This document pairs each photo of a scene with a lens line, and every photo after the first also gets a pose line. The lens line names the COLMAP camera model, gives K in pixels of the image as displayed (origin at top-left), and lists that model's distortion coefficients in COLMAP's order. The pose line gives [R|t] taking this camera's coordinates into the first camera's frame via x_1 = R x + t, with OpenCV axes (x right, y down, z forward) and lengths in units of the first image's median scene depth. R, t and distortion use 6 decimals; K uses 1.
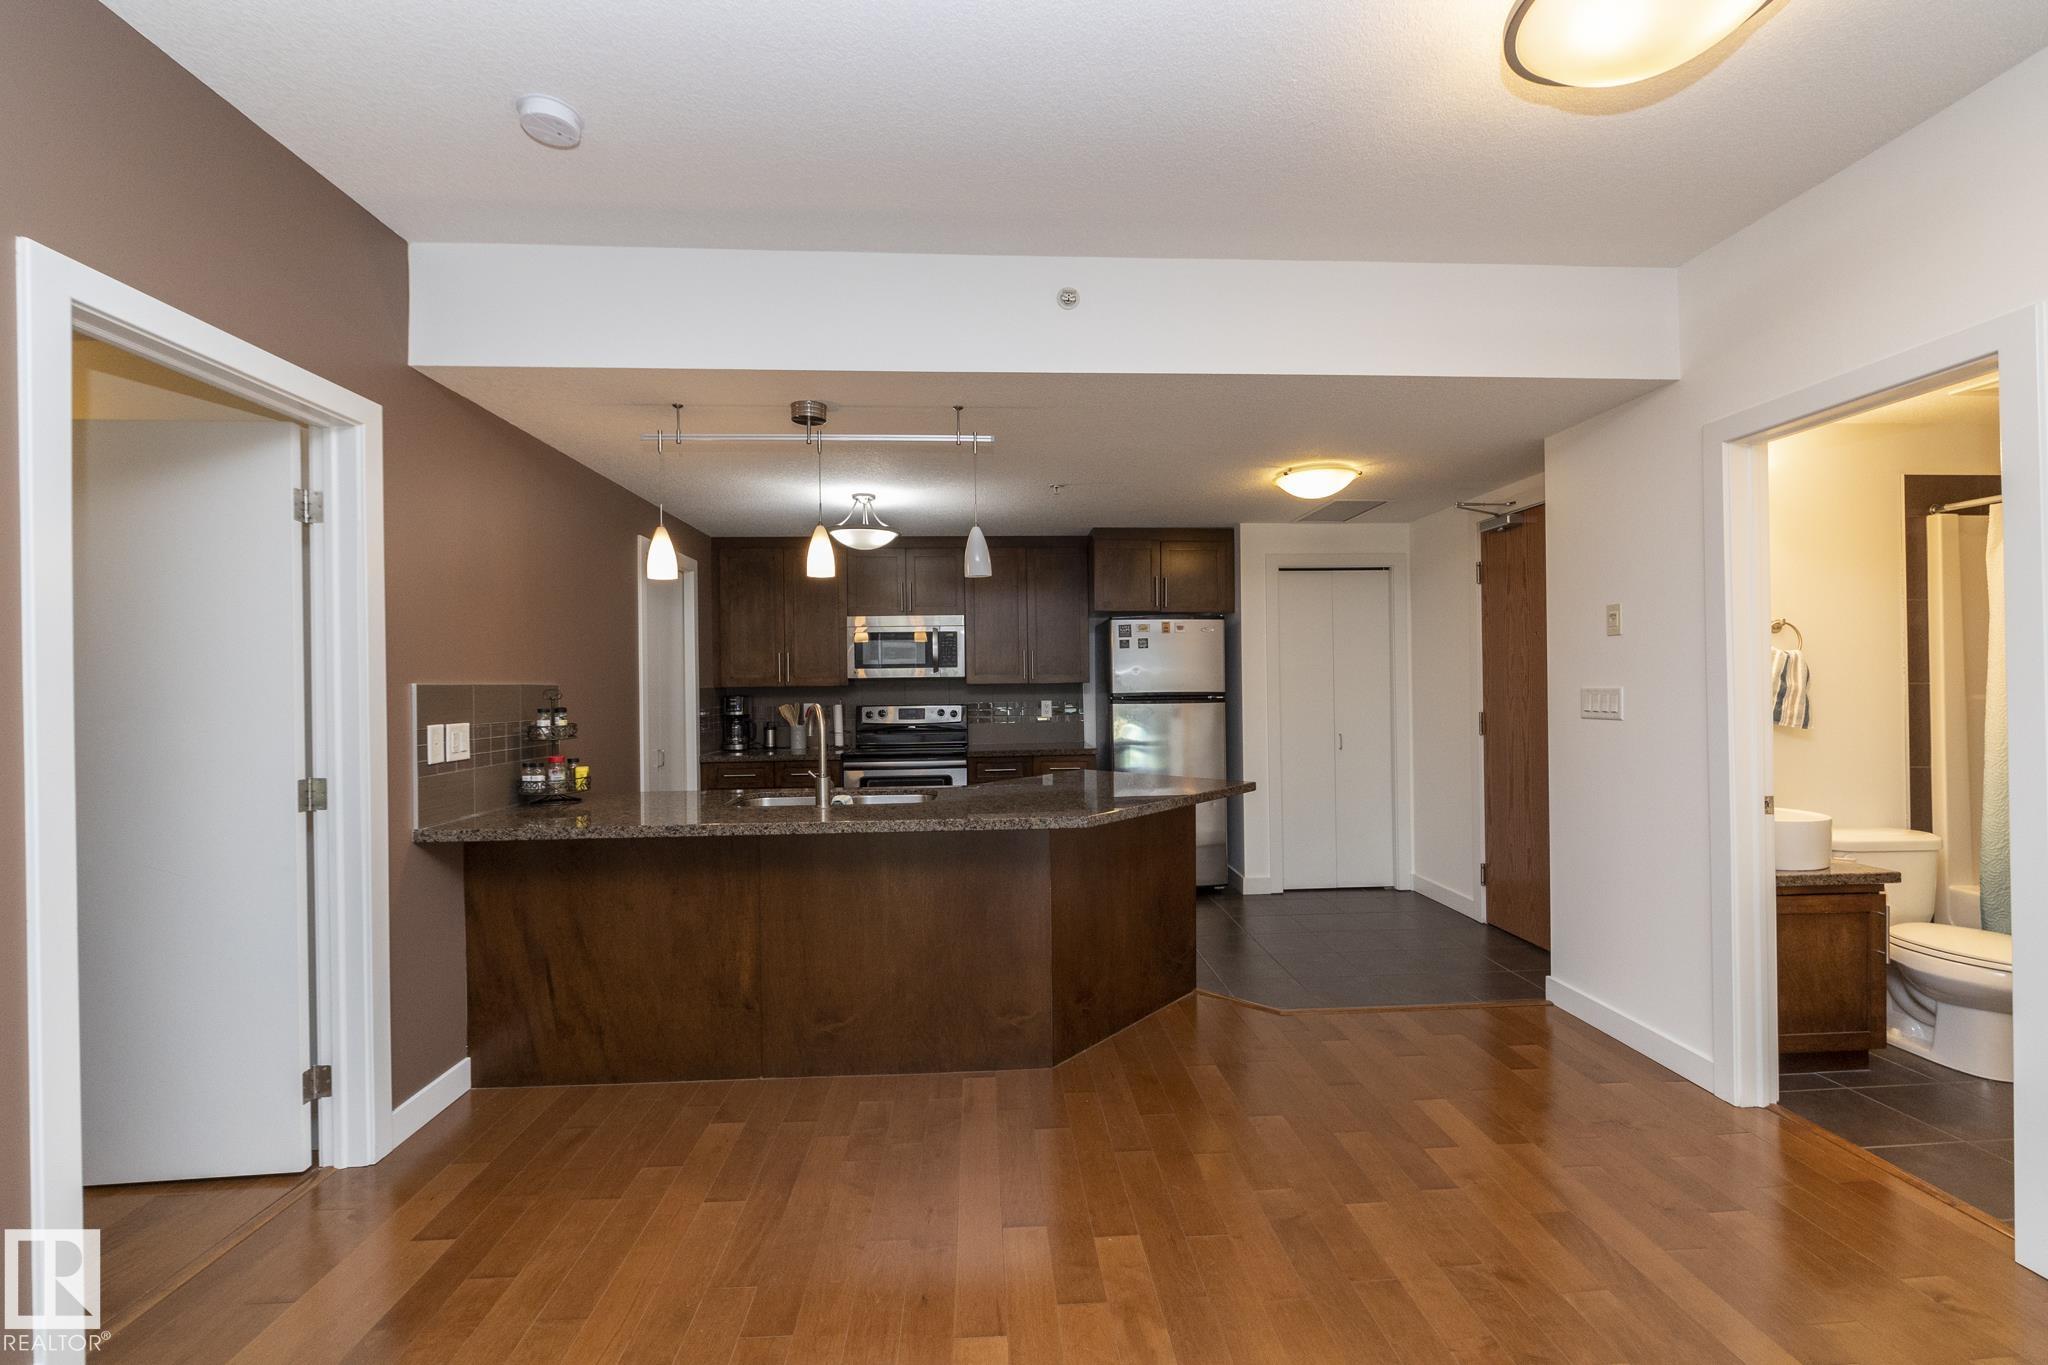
lens RADIAL K [[867.3, 0, 1028.1], [0, 867.3, 687.8], [0, 0, 1]] dist [-0.000913, 0.000006]
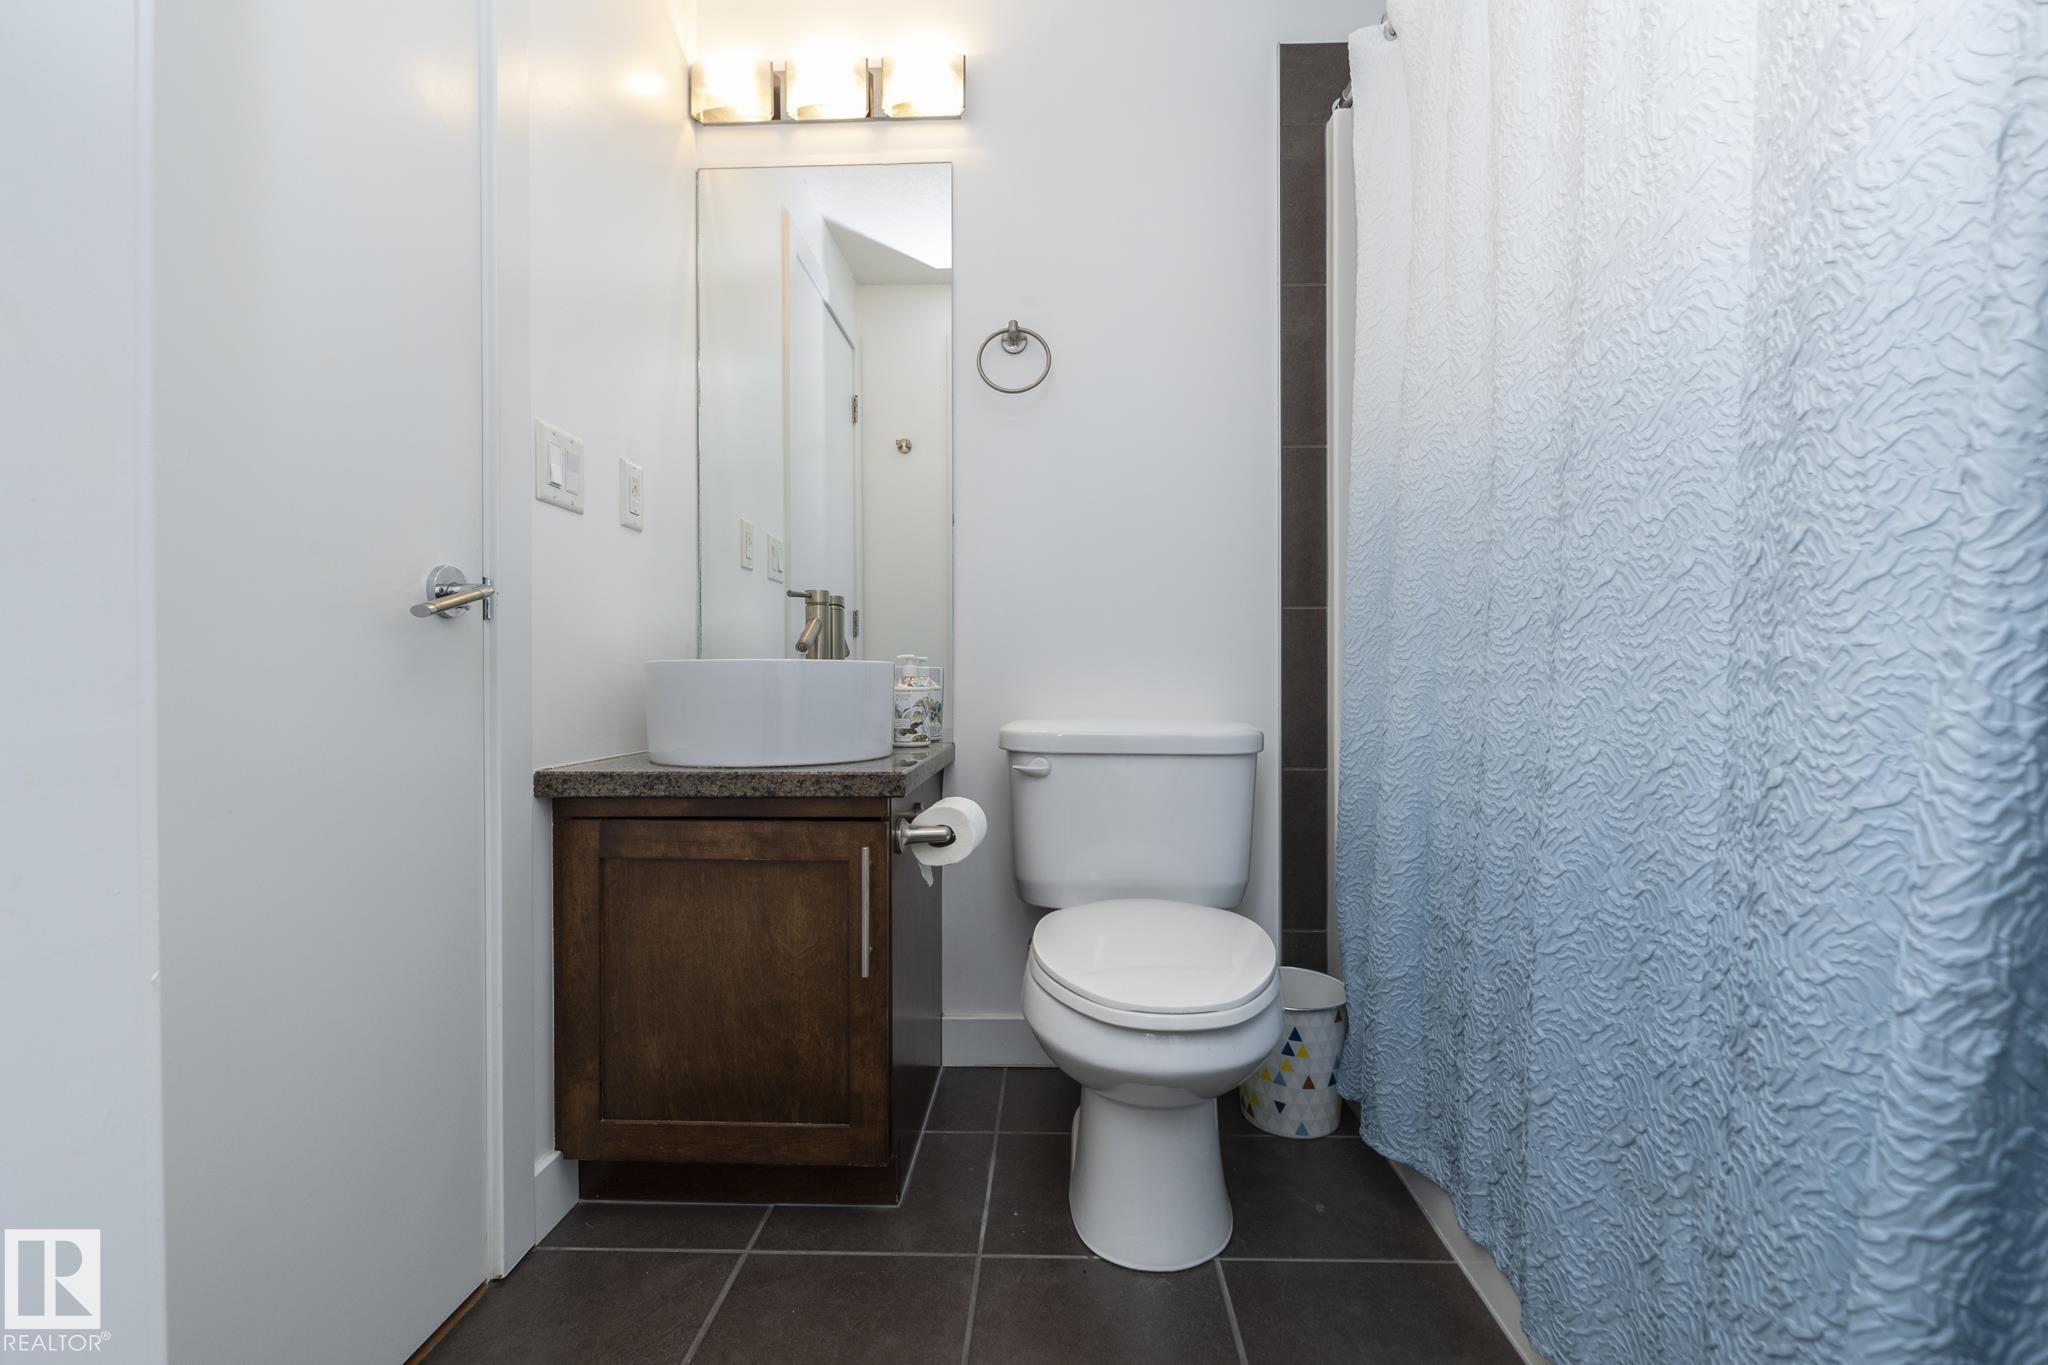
lens RADIAL K [[868.0, 0, 1021.6], [0, 868.0, 685.5], [0, 0, 1]] dist [-0.000338, 0.000329]
pose [[0.994097, 0.012309, -0.107796, 0.691575], [-0.012022, 0.999922, 0.003311, 0.102242], [0.107828, -0.001996, 0.994168, 0.348391]]
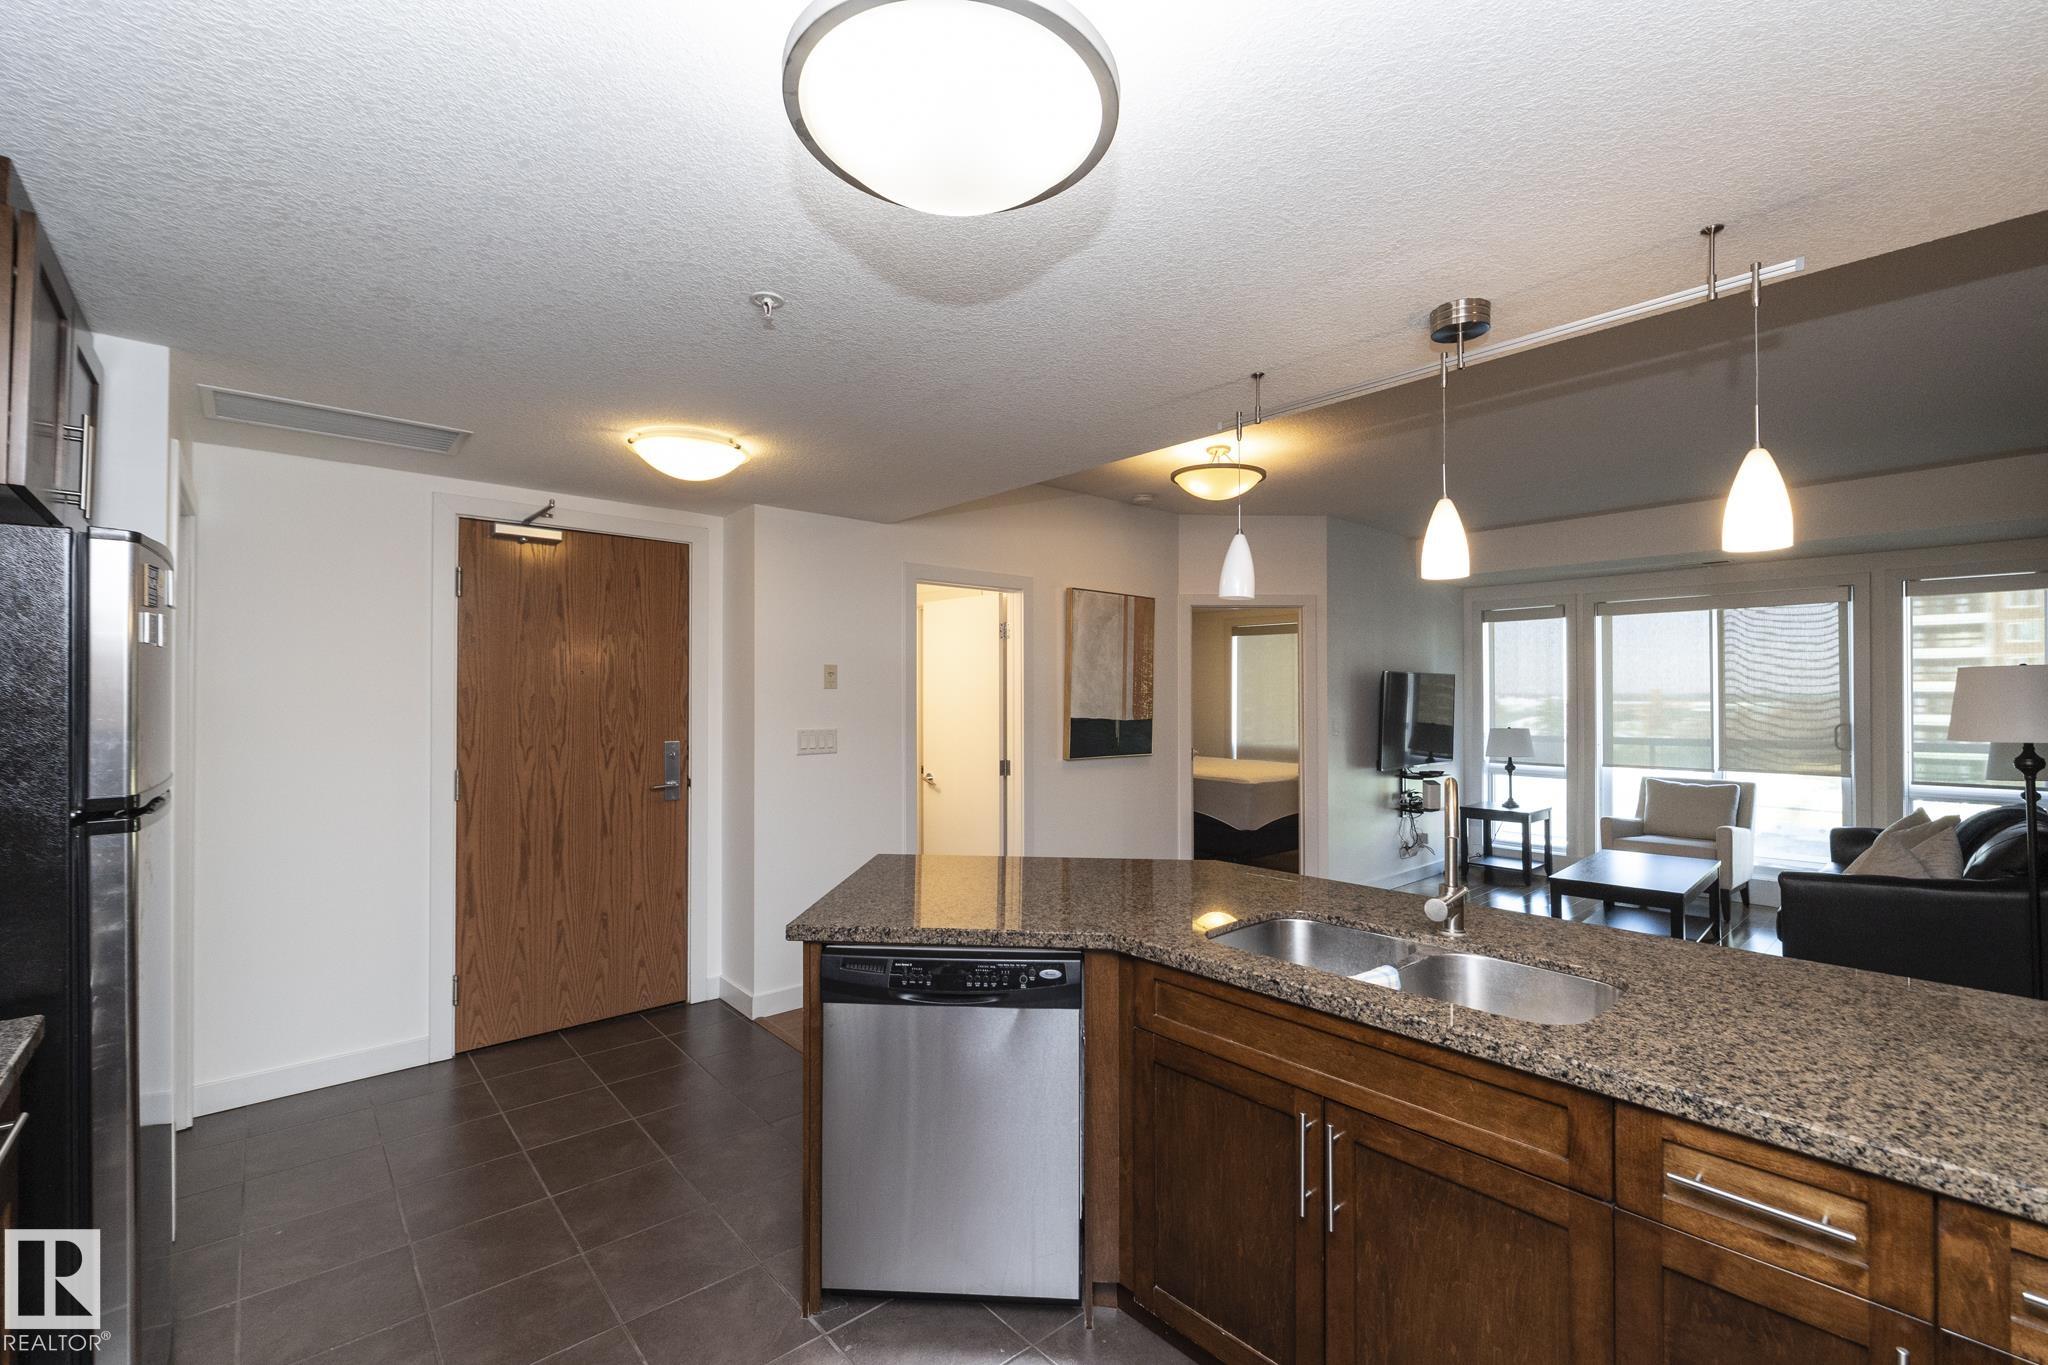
lens RADIAL K [[868.0, 0, 1021.6], [0, 868.0, 685.5], [0, 0, 1]] dist [-0.000338, 0.000329]
pose [[-0.621785, 0.020084, 0.782931, -0.361546], [0.008507, 0.999785, -0.018891, -0.026216], [-0.783142, -0.005086, -0.621822, 1.090342]]
